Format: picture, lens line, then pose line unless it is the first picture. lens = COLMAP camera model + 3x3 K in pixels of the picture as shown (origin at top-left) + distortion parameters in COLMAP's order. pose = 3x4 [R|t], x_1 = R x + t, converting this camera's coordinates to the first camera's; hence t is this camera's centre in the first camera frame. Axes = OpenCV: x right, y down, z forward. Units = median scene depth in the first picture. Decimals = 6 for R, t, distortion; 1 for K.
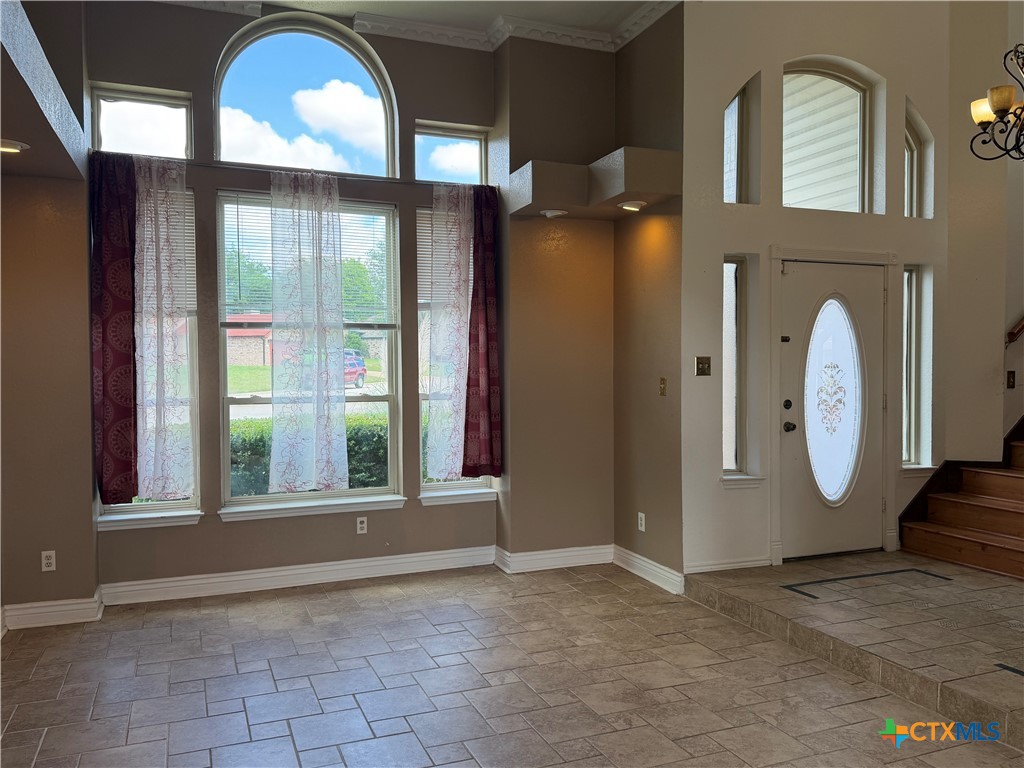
lens RADIAL K [[794.0, 0, 515.5], [0, 794.0, 388.9], [0, 0, 1]] dist [0.086635, -0.135796]
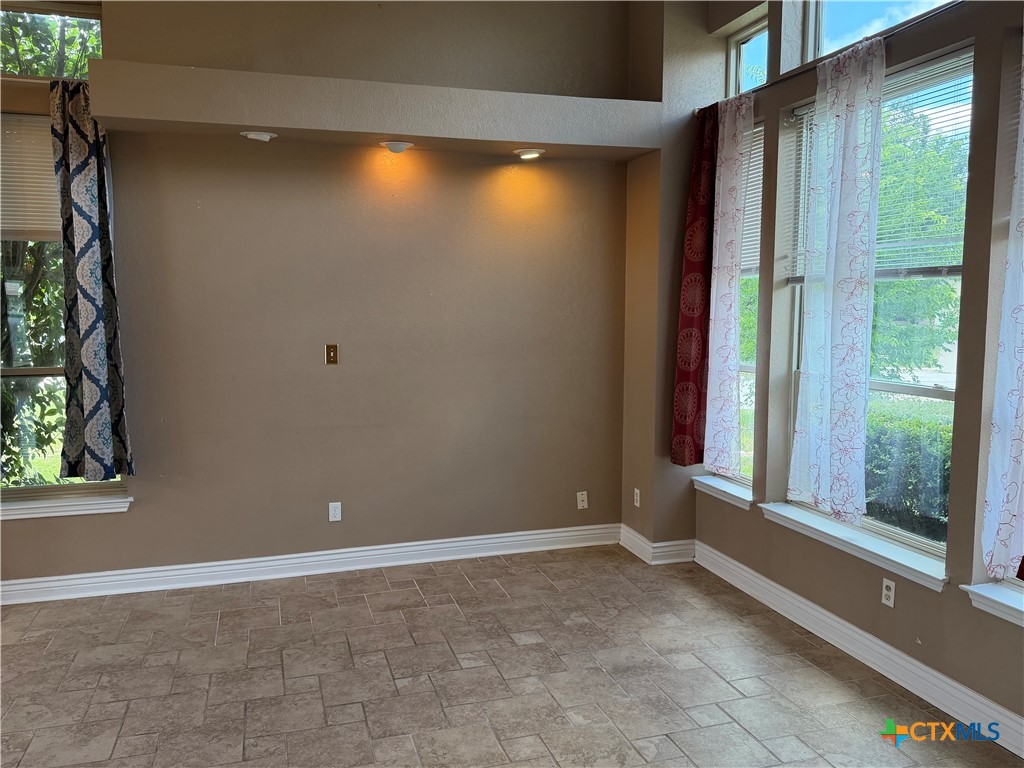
lens RADIAL K [[794.0, 0, 515.5], [0, 794.0, 388.9], [0, 0, 1]] dist [0.086635, -0.135796]
pose [[-0.080058, 0.113003, -0.990364, 0.497901], [-0.030569, 0.992808, 0.115753, -0.060318], [0.996321, 0.039542, -0.076028, 0.840795]]
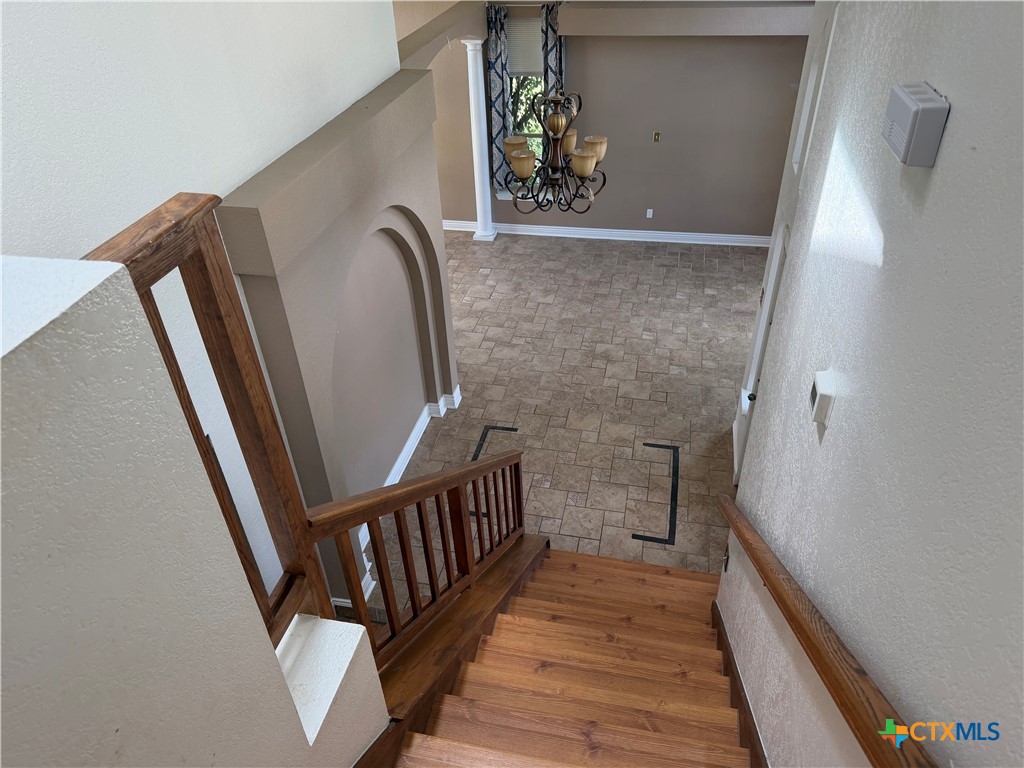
lens RADIAL K [[732.1, 0, 513.4], [0, 732.1, 384.6], [0, 0, 1]] dist [0.126028, -0.131585]
pose [[-0.562573, 0.504580, -0.654913, 1.244044], [0.012498, 0.797255, 0.603513, -0.600329], [0.826653, 0.331335, -0.454821, 1.279975]]
